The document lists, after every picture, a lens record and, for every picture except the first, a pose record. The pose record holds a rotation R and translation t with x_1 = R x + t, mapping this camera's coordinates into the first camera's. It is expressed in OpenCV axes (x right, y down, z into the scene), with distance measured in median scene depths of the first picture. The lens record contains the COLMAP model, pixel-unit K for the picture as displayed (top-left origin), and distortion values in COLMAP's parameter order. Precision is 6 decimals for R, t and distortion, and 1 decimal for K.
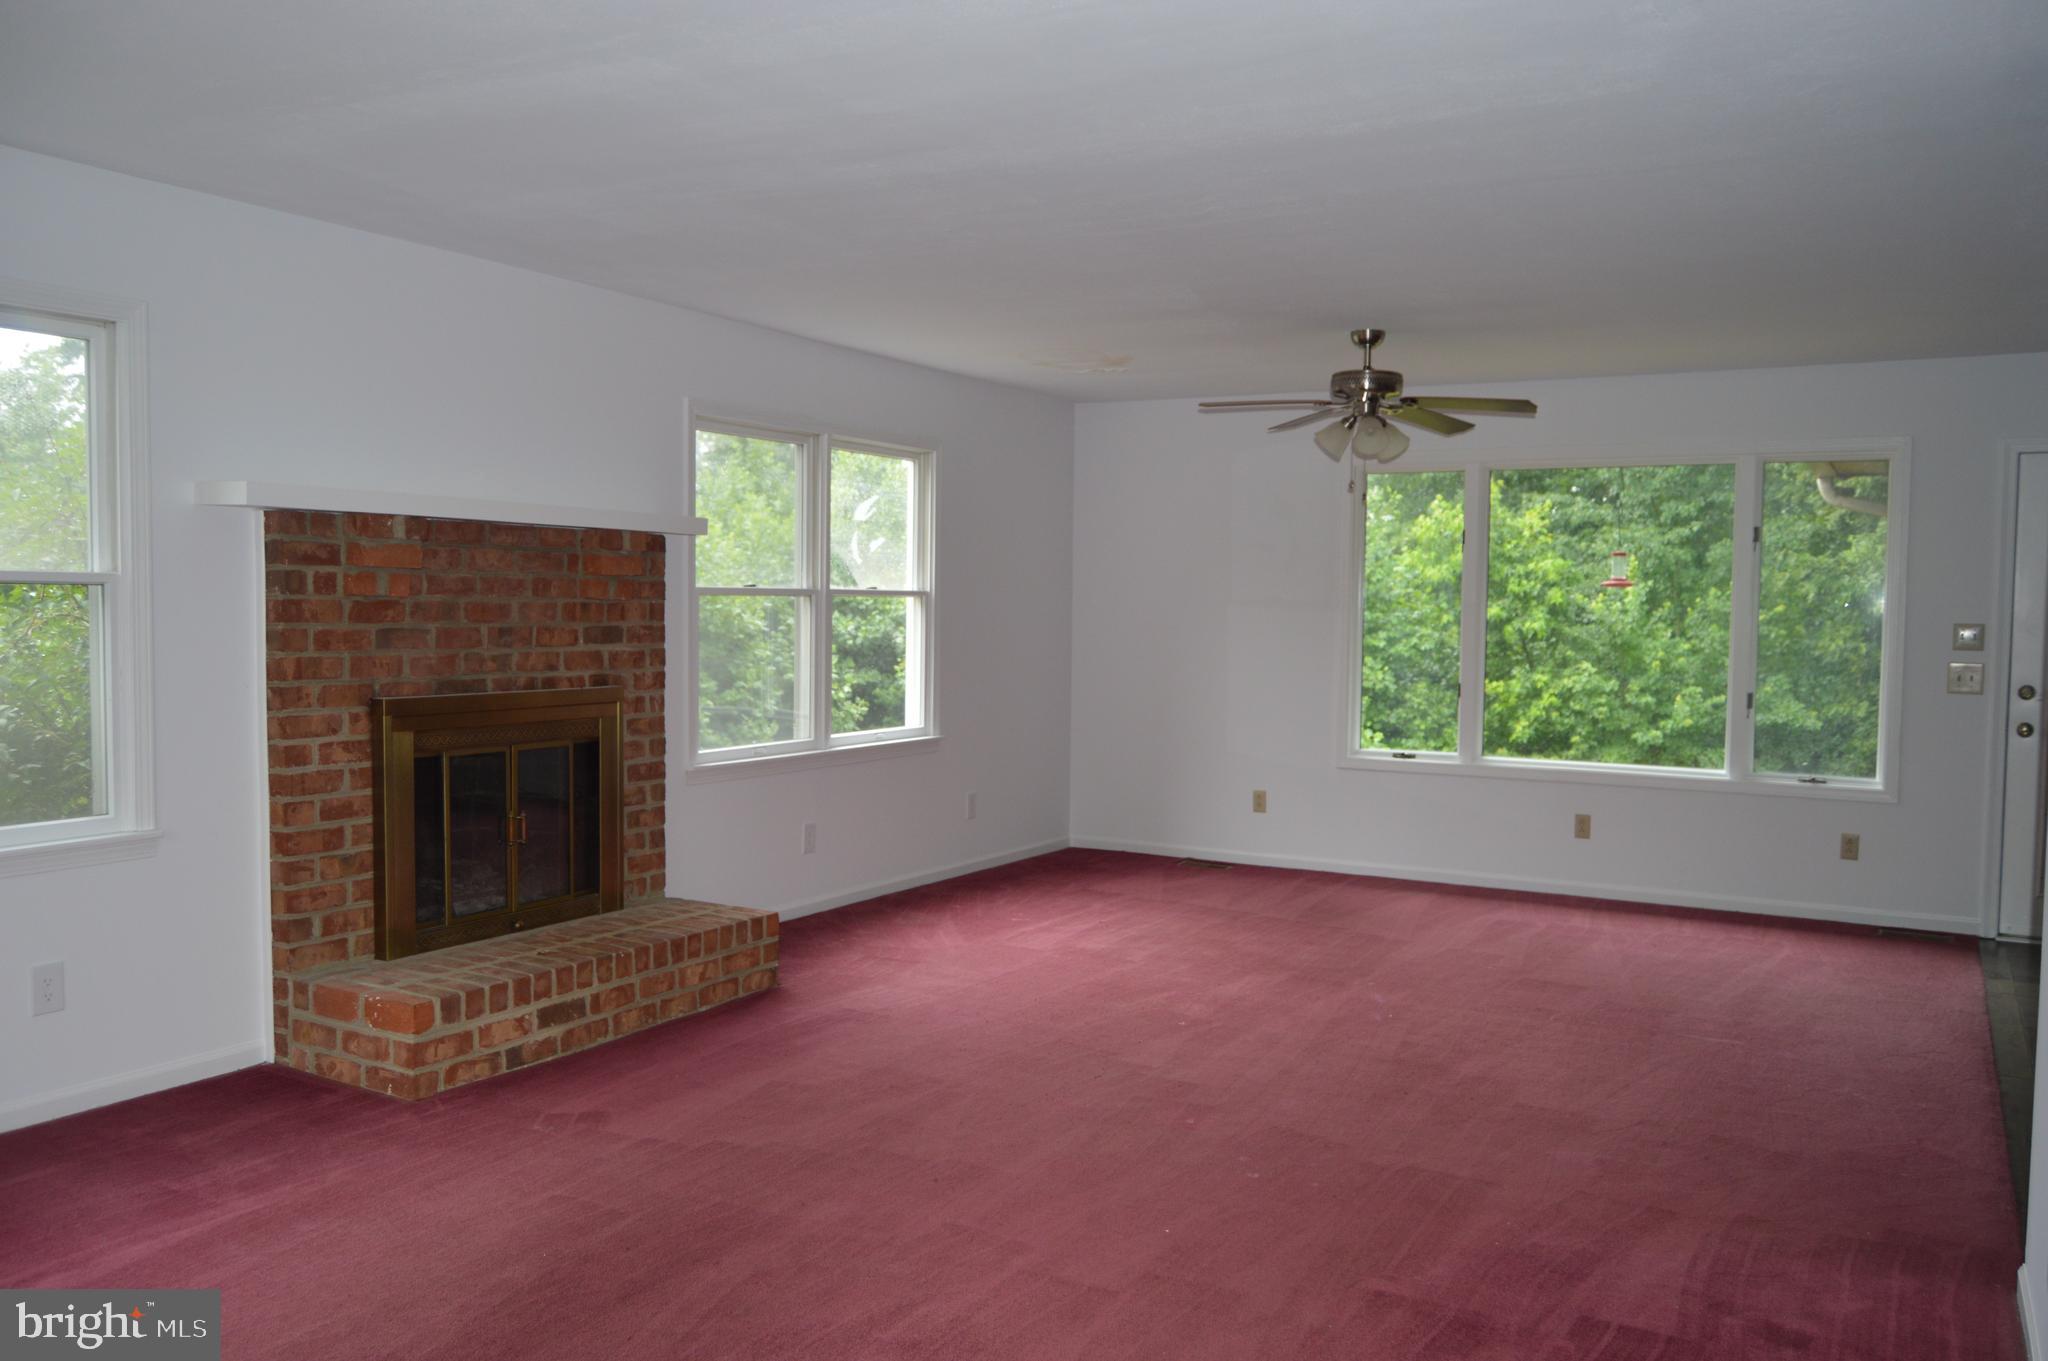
lens RADIAL K [[1608.6, 0, 1038.4], [0, 1608.6, 675.9], [0, 0, 1]] dist [-0.013617, 0.005997]
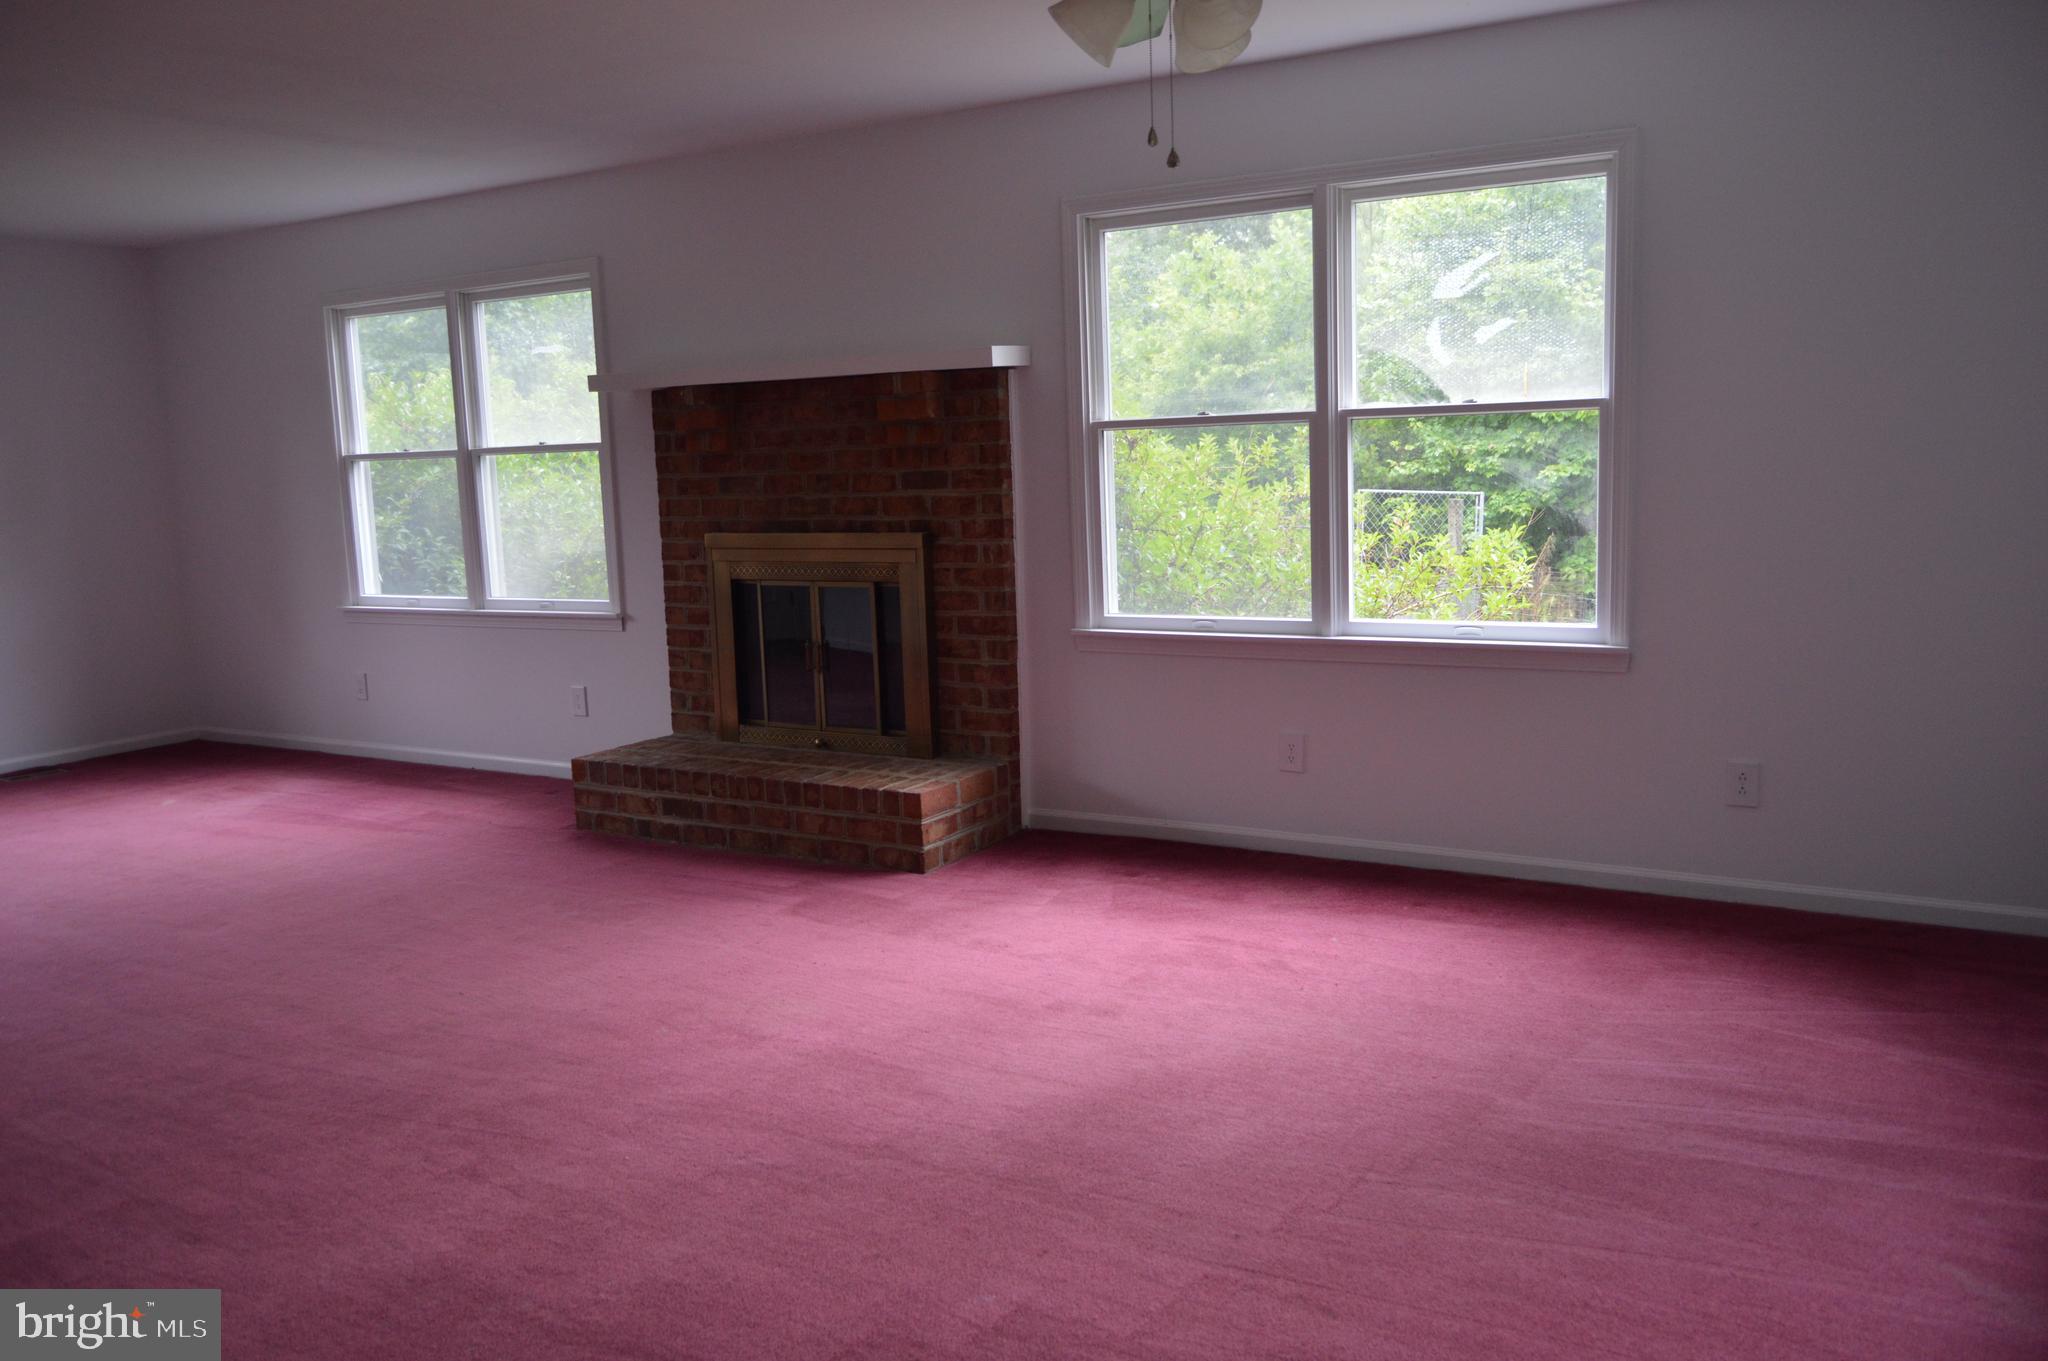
lens RADIAL K [[1608.6, 0, 1033.7], [0, 1608.6, 680.9], [0, 0, 1]] dist [-0.013617, 0.005997]
pose [[-0.027214, 0.123821, -0.991931, 0.731330], [-0.015950, 0.992119, 0.124282, -0.027375], [0.999502, 0.019204, -0.025024, 1.111546]]
